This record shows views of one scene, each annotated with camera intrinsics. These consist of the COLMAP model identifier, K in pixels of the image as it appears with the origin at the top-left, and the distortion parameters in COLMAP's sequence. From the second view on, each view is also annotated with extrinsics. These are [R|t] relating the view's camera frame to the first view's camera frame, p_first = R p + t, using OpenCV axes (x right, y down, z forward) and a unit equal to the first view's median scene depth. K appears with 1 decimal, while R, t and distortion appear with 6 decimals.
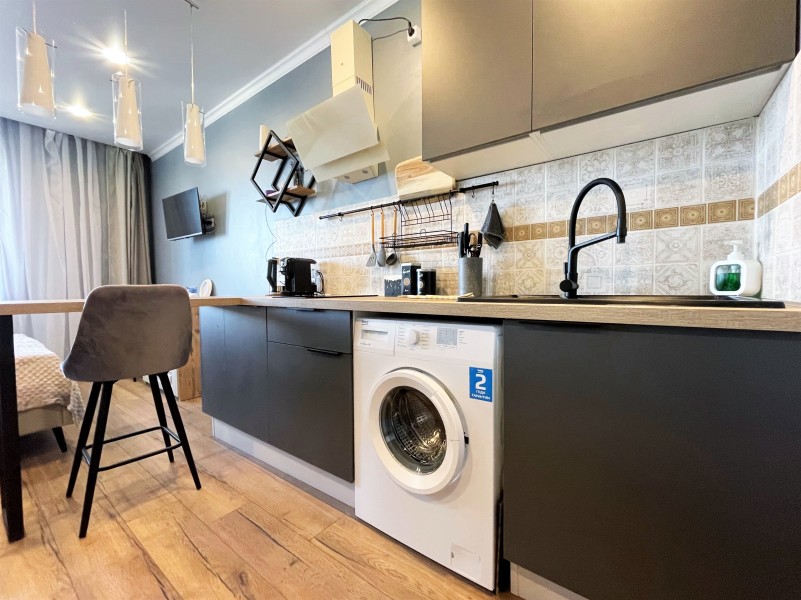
lens RADIAL K [[337.1, 0, 400.5], [0, 337.1, 300.0], [0, 0, 1]] dist [-0.001915, -0.000219]
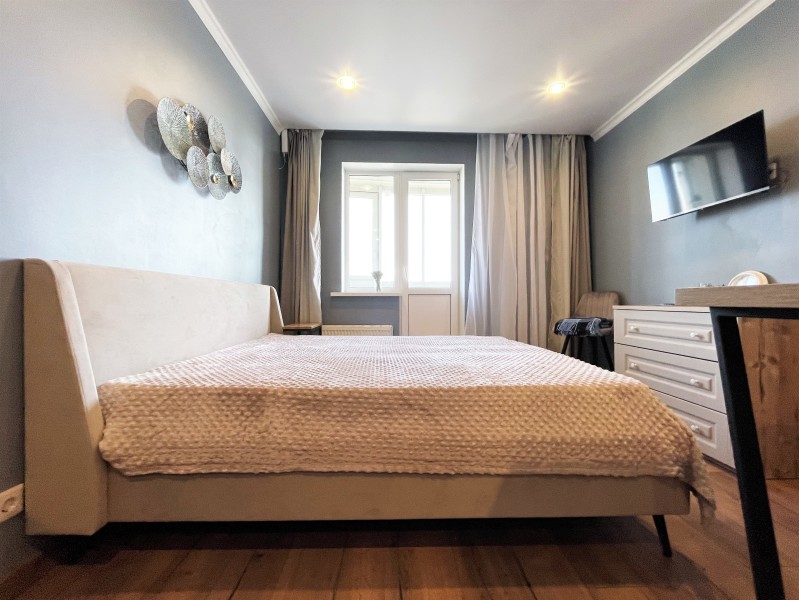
lens RADIAL K [[321.8, 0, 399.5], [0, 321.8, 300.0], [0, 0, 1]] dist [-0.002233, -0.000331]
pose [[0.621027, 0.003864, -0.783780, -0.957629], [-0.028810, 0.999425, -0.017901, 0.034846], [0.783260, 0.033698, 0.620781, 0.306961]]
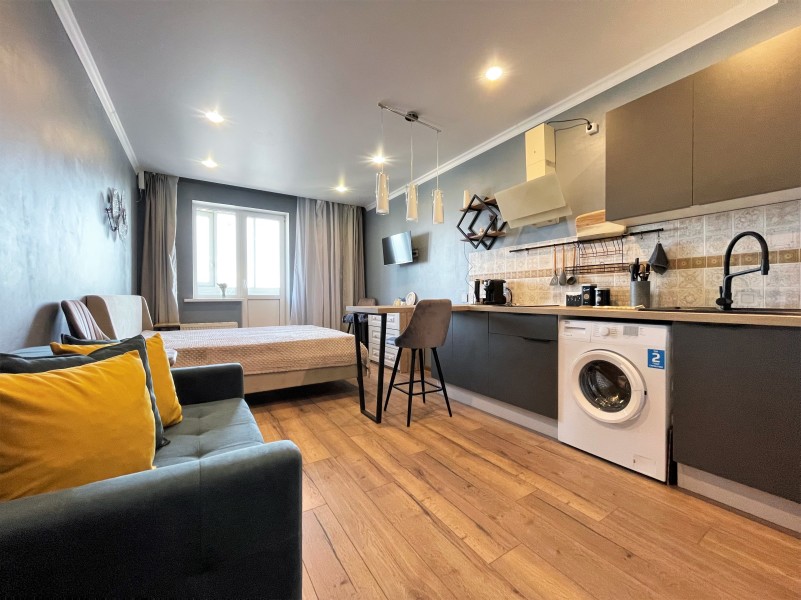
lens RADIAL K [[322.6, 0, 400.5], [0, 322.6, 300.0], [0, 0, 1]] dist [-0.002233, -0.000331]
pose [[0.935226, 0.006134, -0.353997, -0.235032], [-0.013582, 0.999735, -0.018560, -0.001980], [0.353789, 0.022166, 0.935062, -0.588304]]
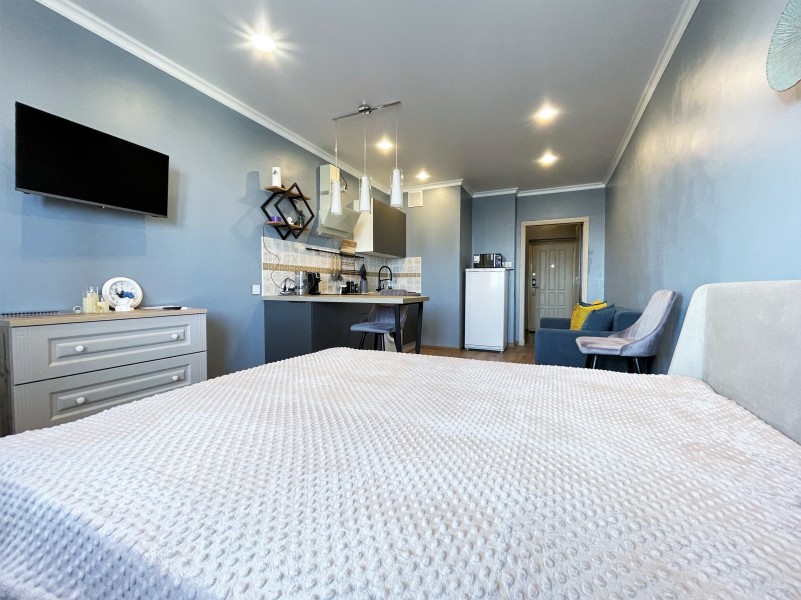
lens RADIAL K [[330.2, 0, 400.5], [0, 330.2, 300.0], [0, 0, 1]] dist [-0.001847, -0.000365]
pose [[-0.205123, -0.032304, 0.978203, -2.459637], [0.030945, 0.998741, 0.039471, -0.048079], [-0.978247, 0.038367, -0.203865, 1.118284]]
